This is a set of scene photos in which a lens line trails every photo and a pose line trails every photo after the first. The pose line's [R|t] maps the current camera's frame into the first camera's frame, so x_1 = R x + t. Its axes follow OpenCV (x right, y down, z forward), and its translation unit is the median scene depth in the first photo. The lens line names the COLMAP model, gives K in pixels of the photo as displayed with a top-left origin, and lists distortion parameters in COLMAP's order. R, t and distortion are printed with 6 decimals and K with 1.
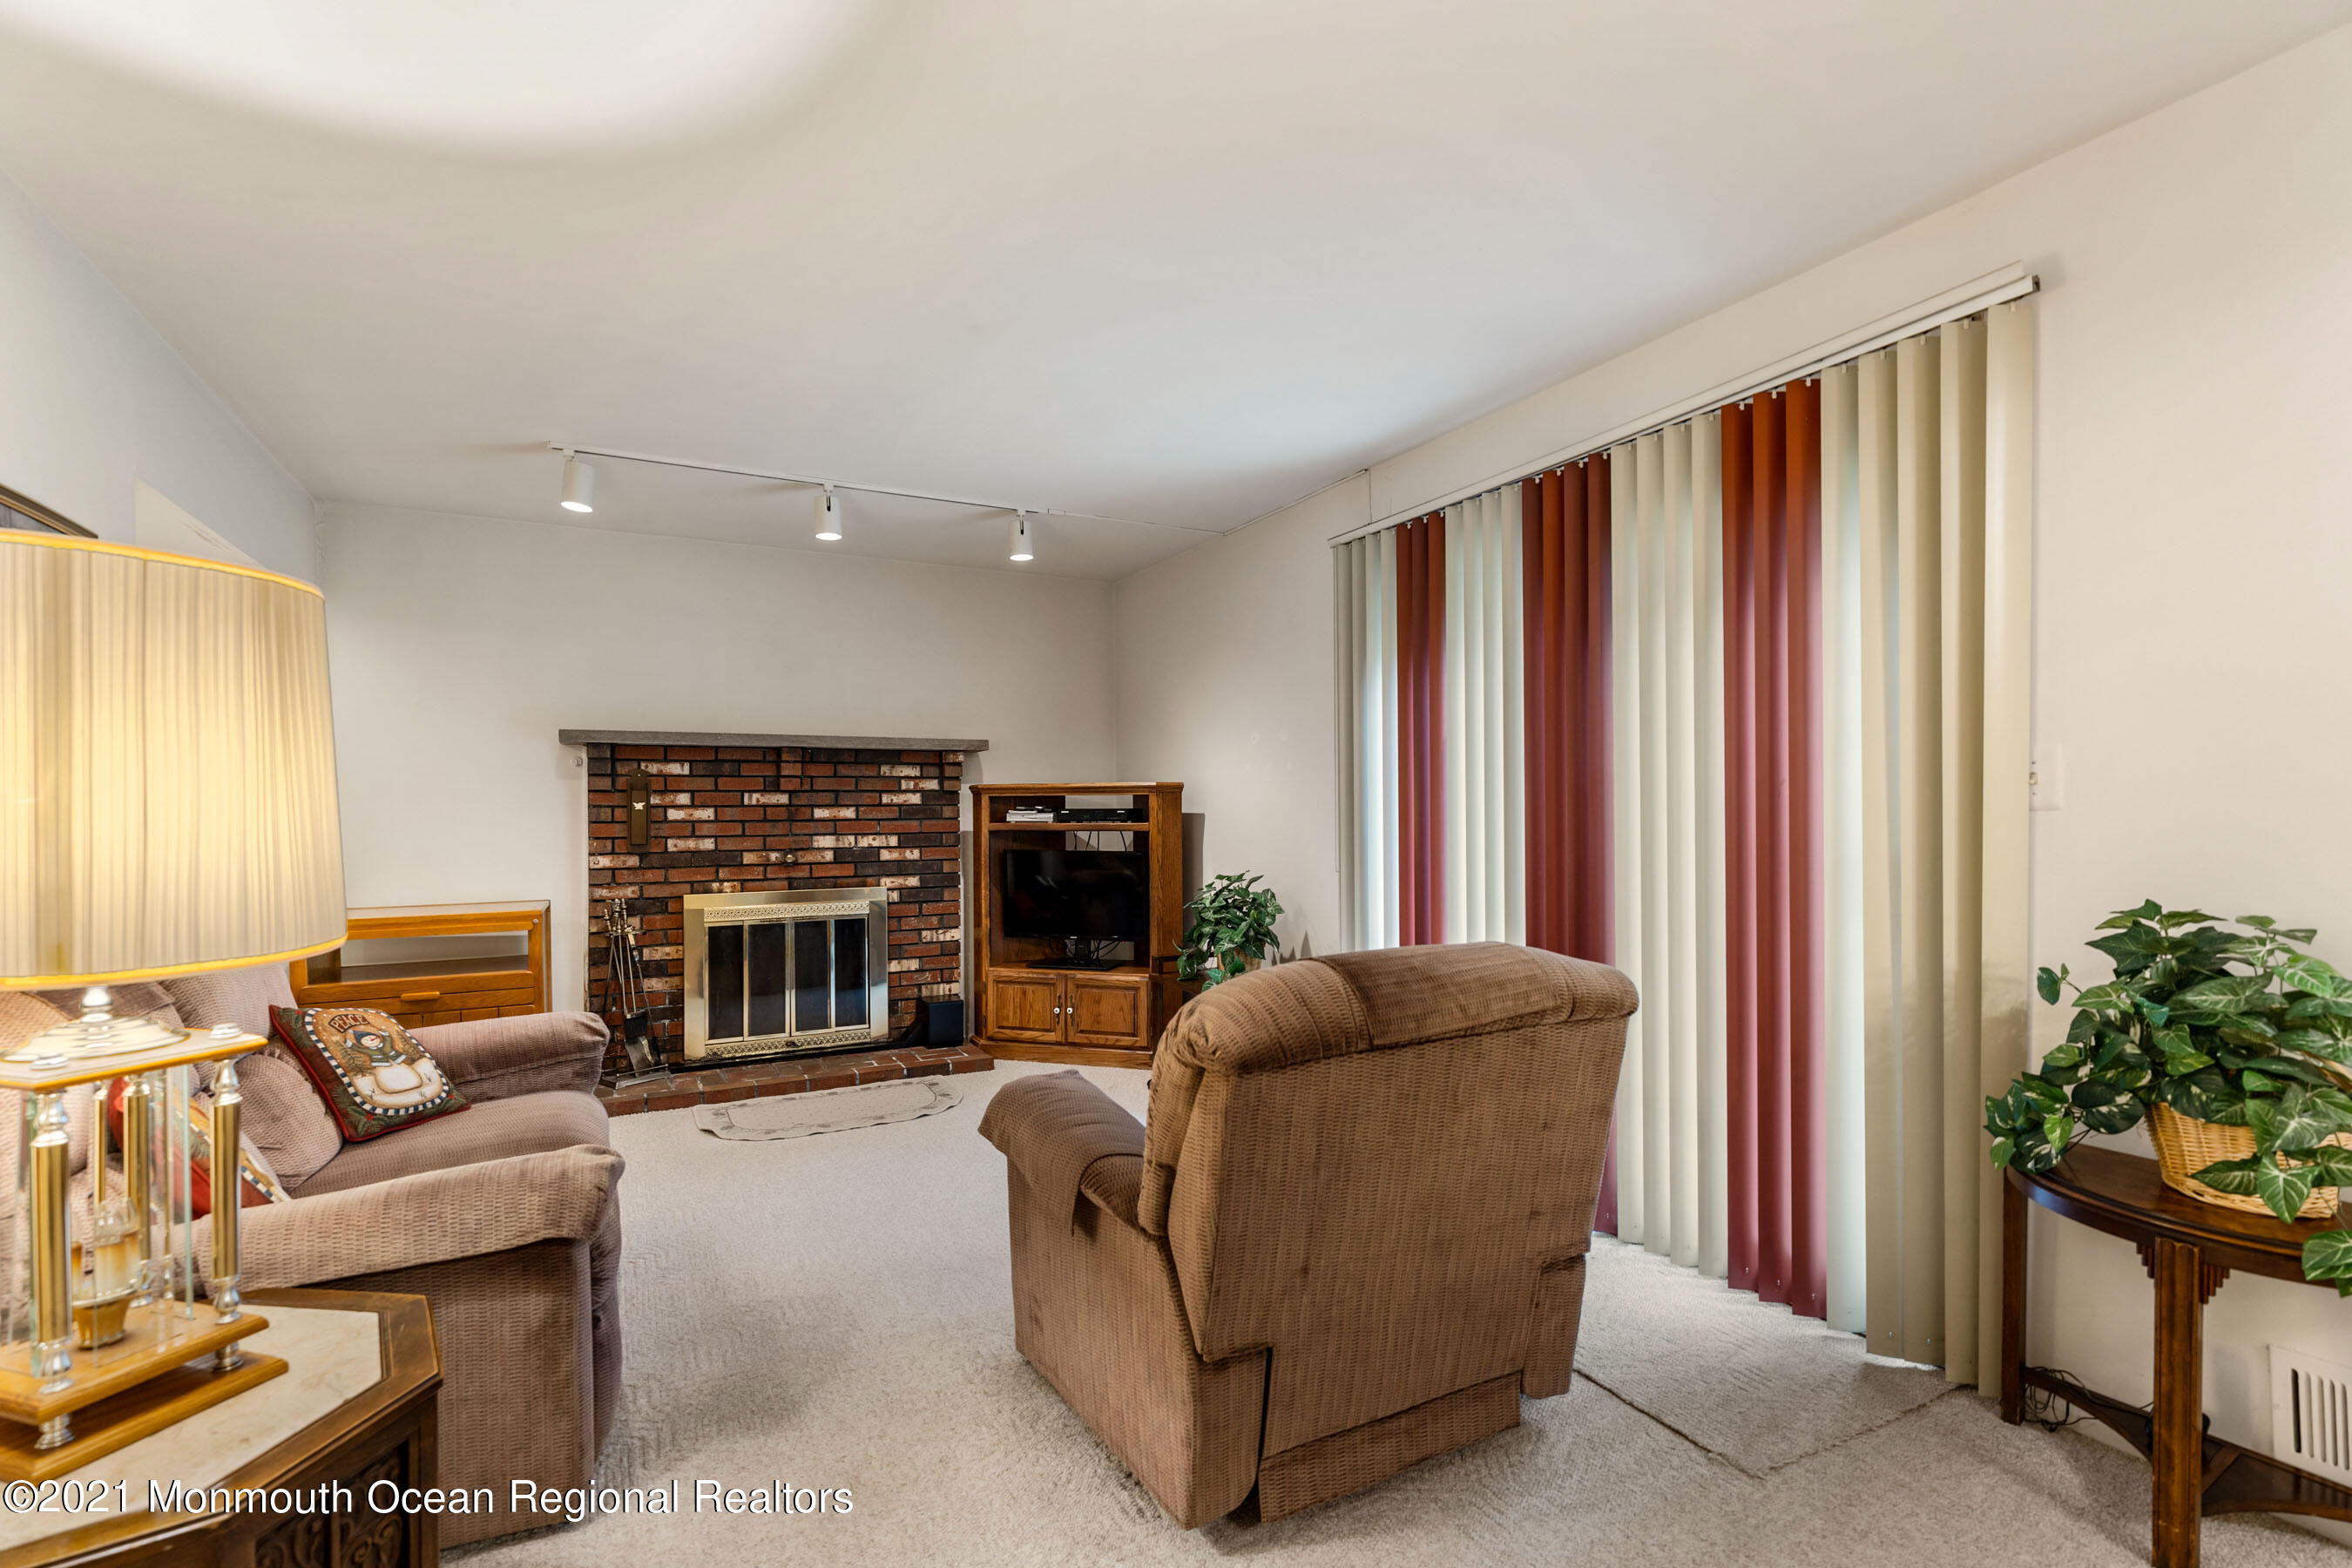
lens RADIAL K [[1070.7, 0, 1167.9], [0, 1070.7, 824.2], [0, 0, 1]] dist [0.002247, 0.000237]
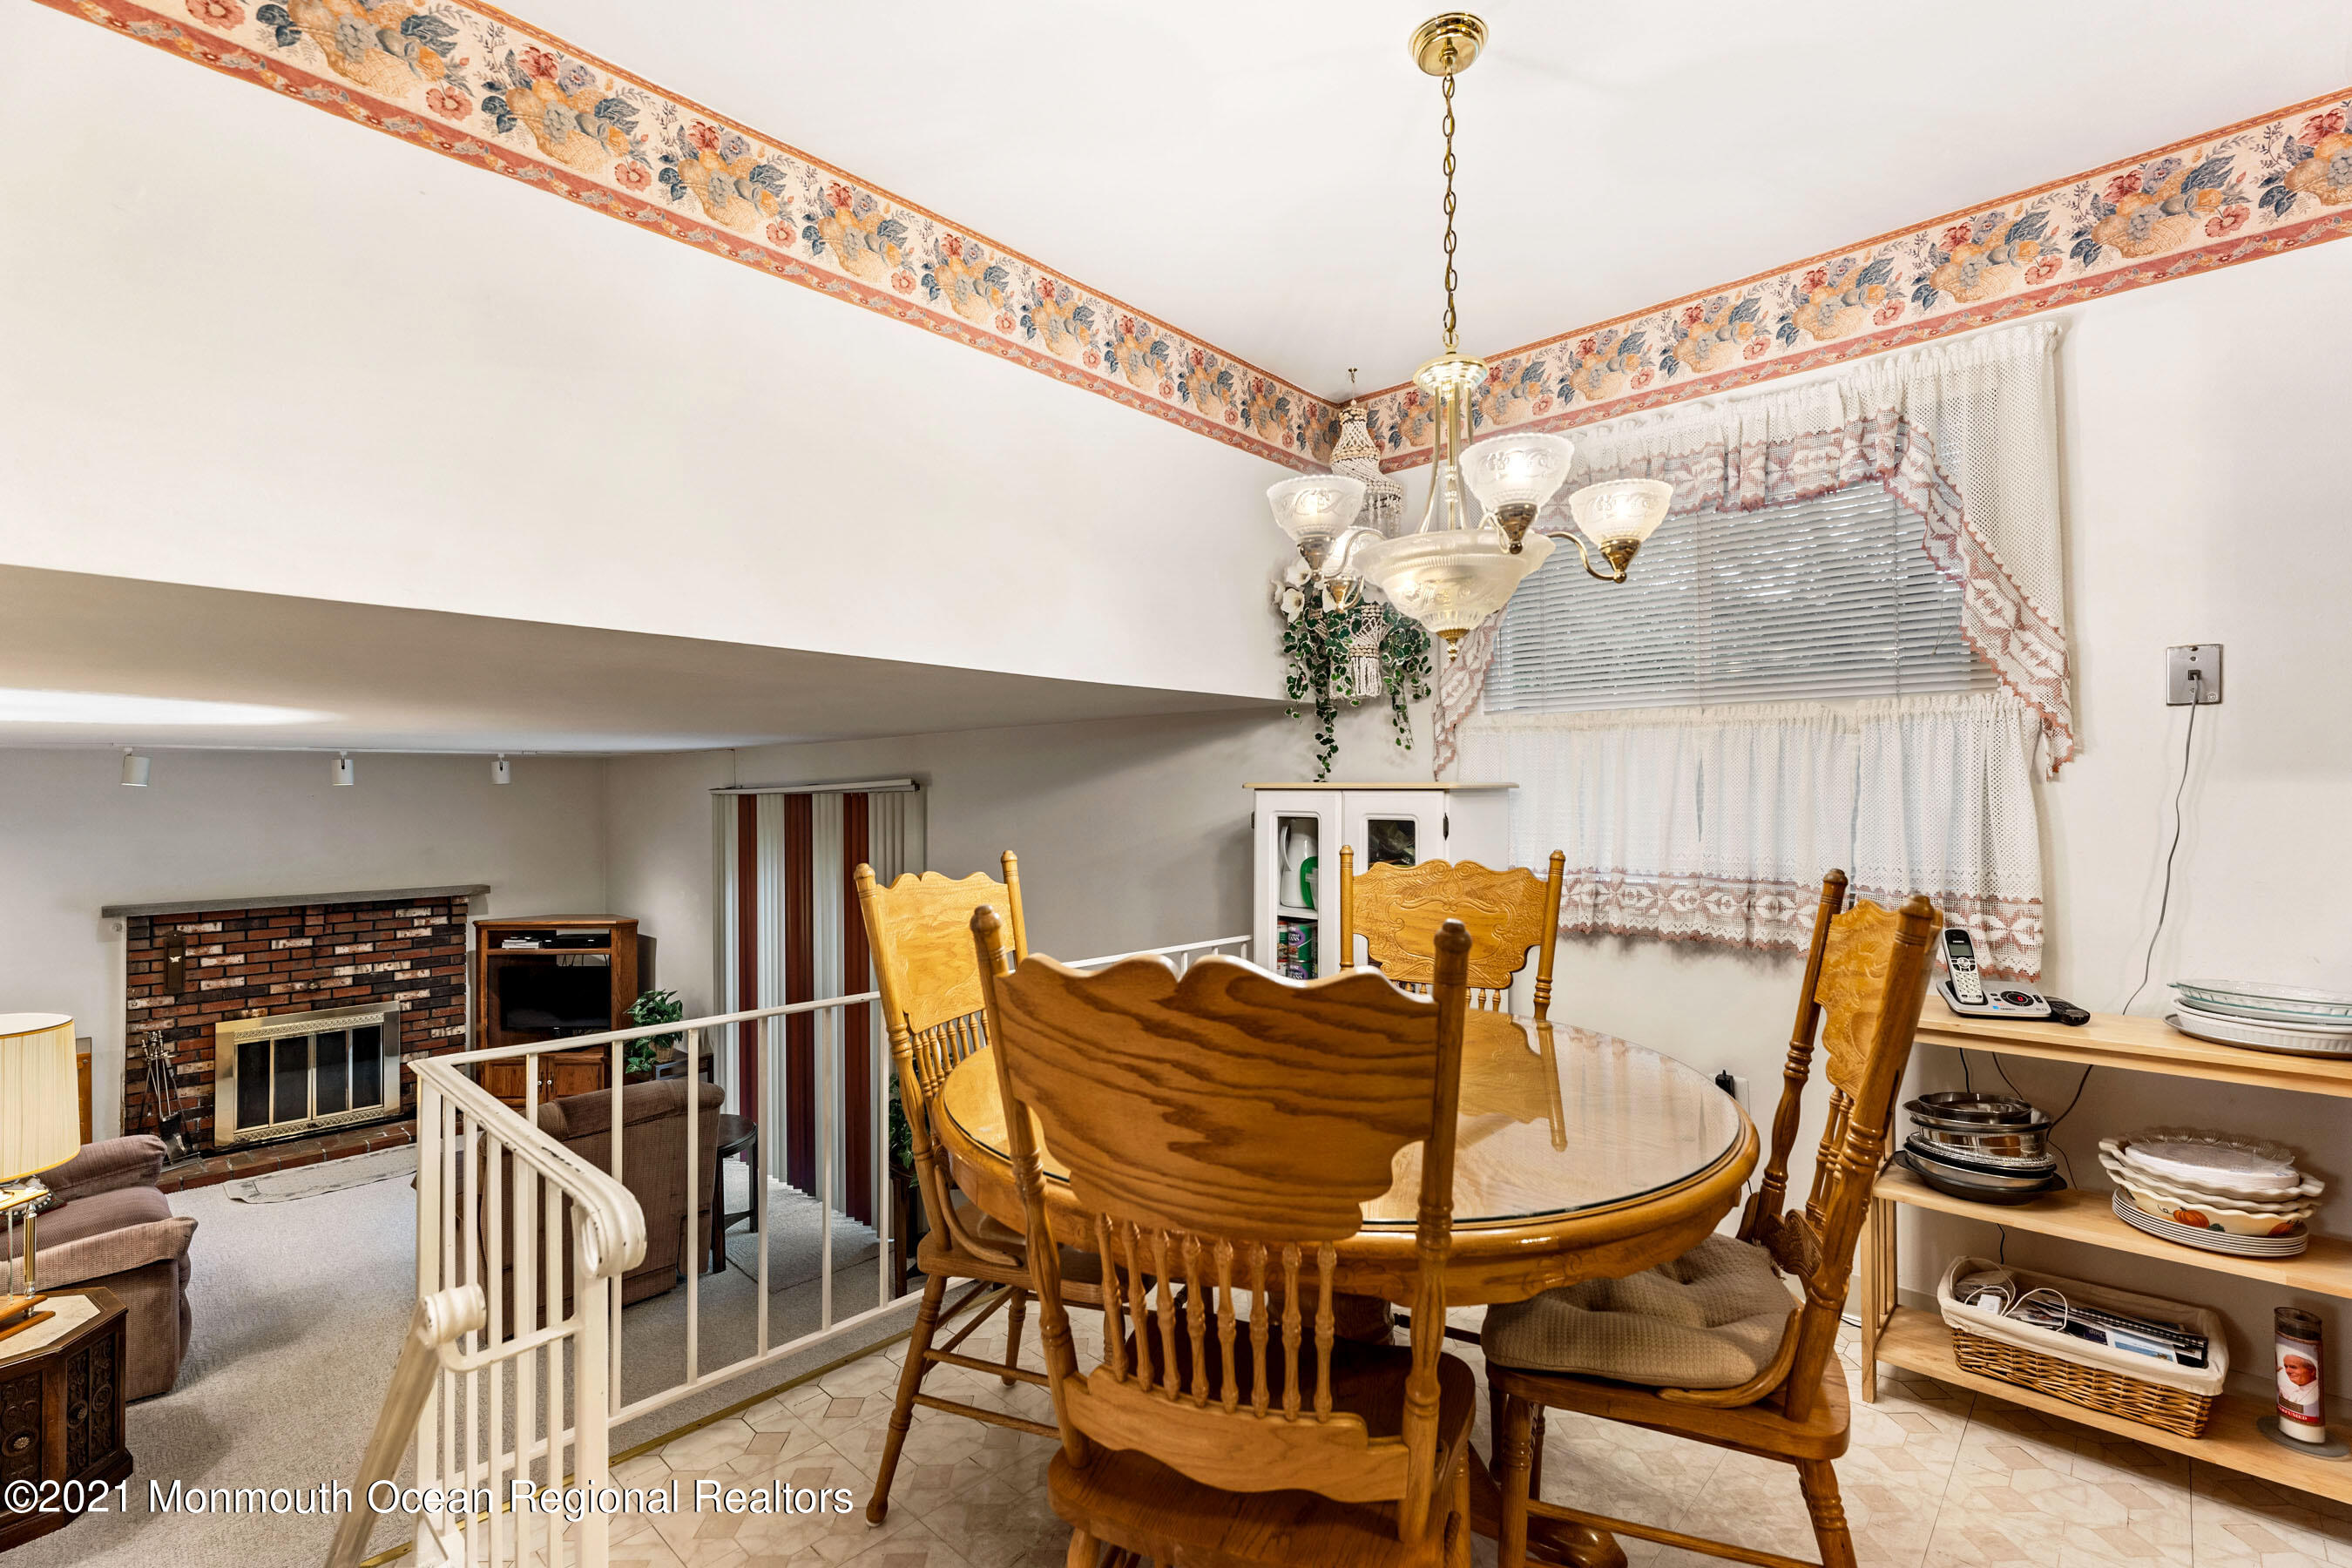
lens RADIAL K [[1053.1, 0, 1166.9], [0, 1053.1, 794.6], [0, 0, 1]] dist [0.001836, 0.000367]
pose [[0.947762, 0.001893, 0.318974, 0.243395], [0.003610, 0.999855, -0.016660, -0.185327], [-0.318959, 0.016941, 0.947617, -0.607779]]
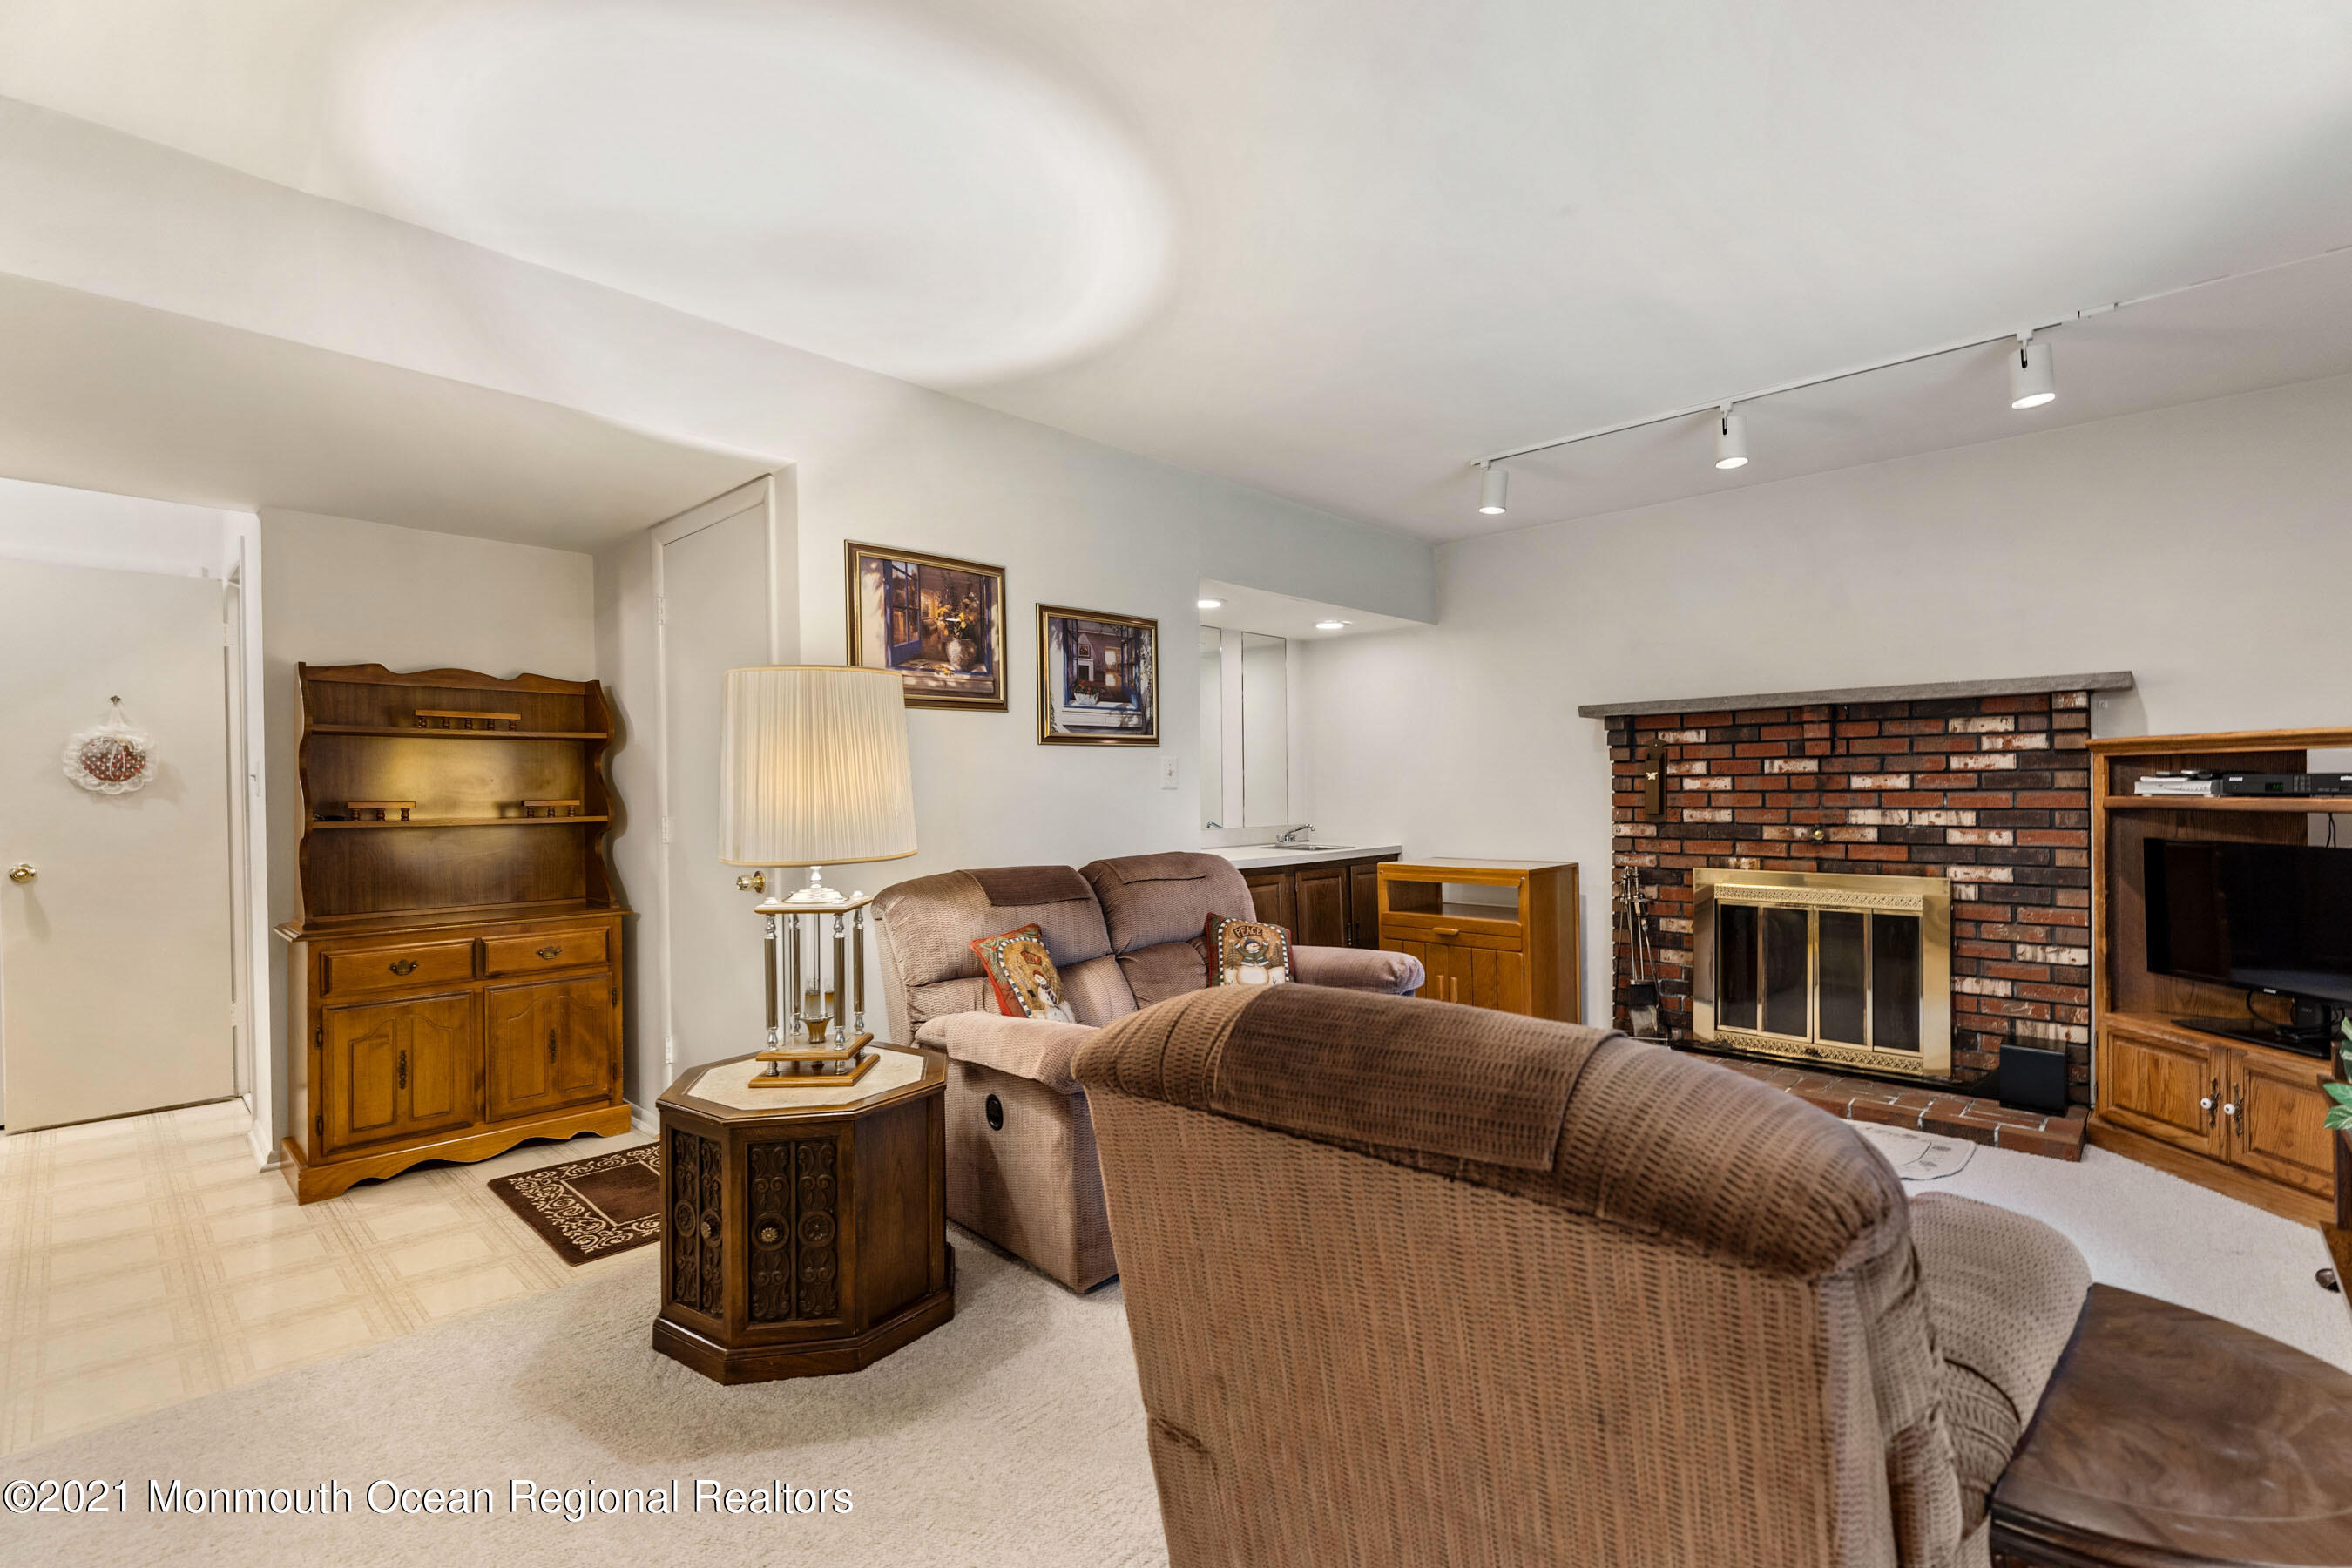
lens RADIAL K [[1064.6, 0, 1188.0], [0, 1064.6, 791.6], [0, 0, 1]] dist [-0.000076, 0.000151]
pose [[0.307693, 0.006179, -0.951466, 0.305199], [-0.004464, 0.999977, 0.005051, -0.005034], [0.951475, 0.002693, 0.307713, 0.264620]]
